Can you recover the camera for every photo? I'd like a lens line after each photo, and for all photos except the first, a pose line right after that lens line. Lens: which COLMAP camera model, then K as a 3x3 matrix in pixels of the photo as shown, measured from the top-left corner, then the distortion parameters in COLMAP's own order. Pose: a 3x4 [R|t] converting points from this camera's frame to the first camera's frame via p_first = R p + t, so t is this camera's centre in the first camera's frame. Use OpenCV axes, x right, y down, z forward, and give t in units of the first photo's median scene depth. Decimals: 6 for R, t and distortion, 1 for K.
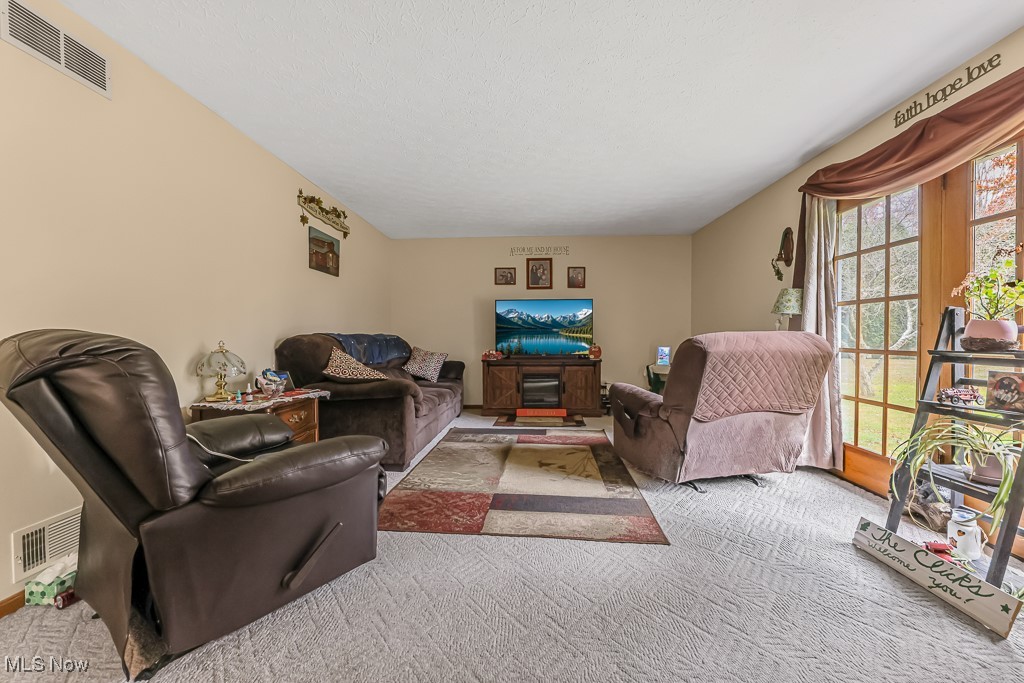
lens RADIAL K [[406.6, 0, 506.7], [0, 406.6, 342.6], [0, 0, 1]] dist [0.014546, -0.004740]
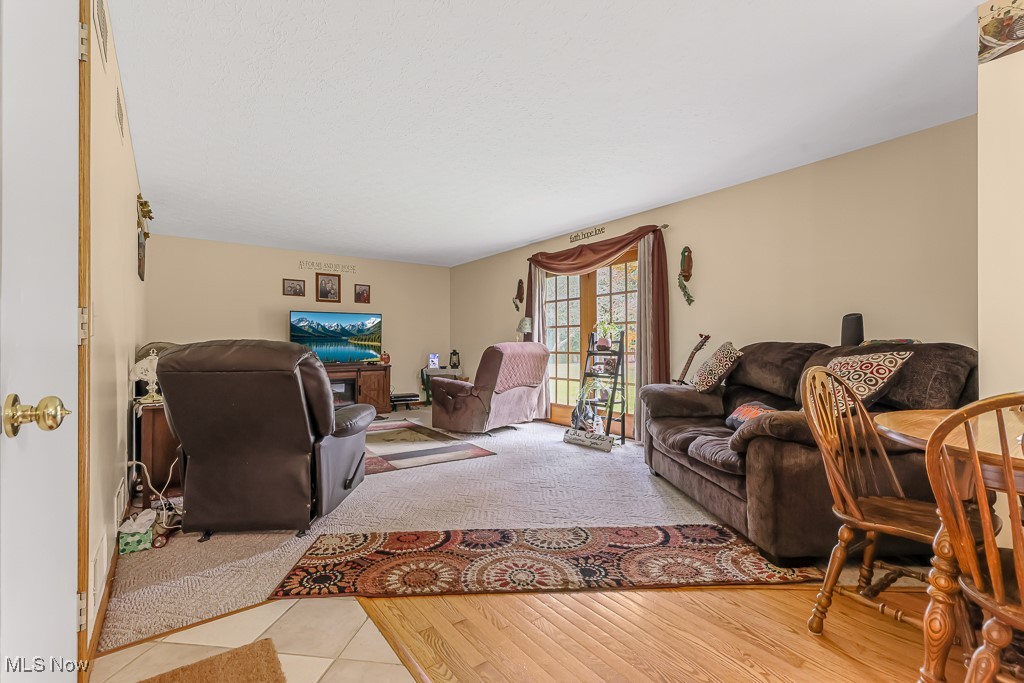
lens RADIAL K [[451.5, 0, 511.5], [0, 451.5, 345.9], [0, 0, 1]] dist [-0.000236, 0.000002]
pose [[0.773773, -0.000653, 0.633463, -0.631995], [0.011755, 0.999842, -0.013327, 0.014003], [-0.633354, 0.017759, 0.773658, -0.486596]]
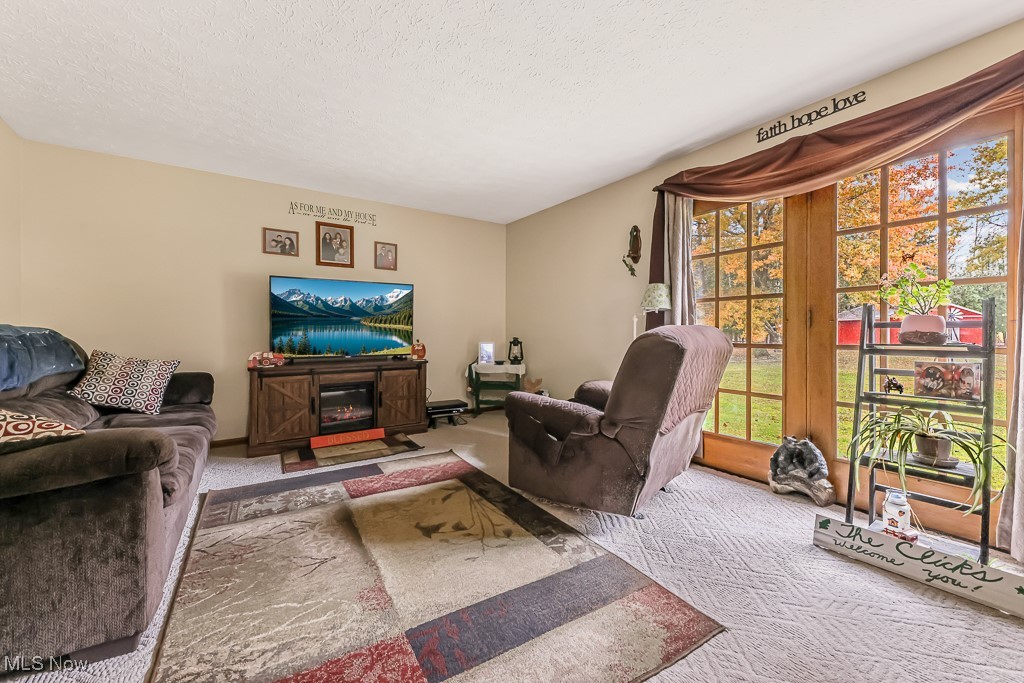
lens RADIAL K [[407.9, 0, 513.6], [0, 407.9, 335.3], [0, 0, 1]] dist [0.005789, -0.000368]
pose [[0.797370, -0.003313, 0.603481, -0.221789], [0.008458, 0.999948, -0.005685, -0.003019], [-0.603431, 0.009637, 0.797357, 0.473118]]
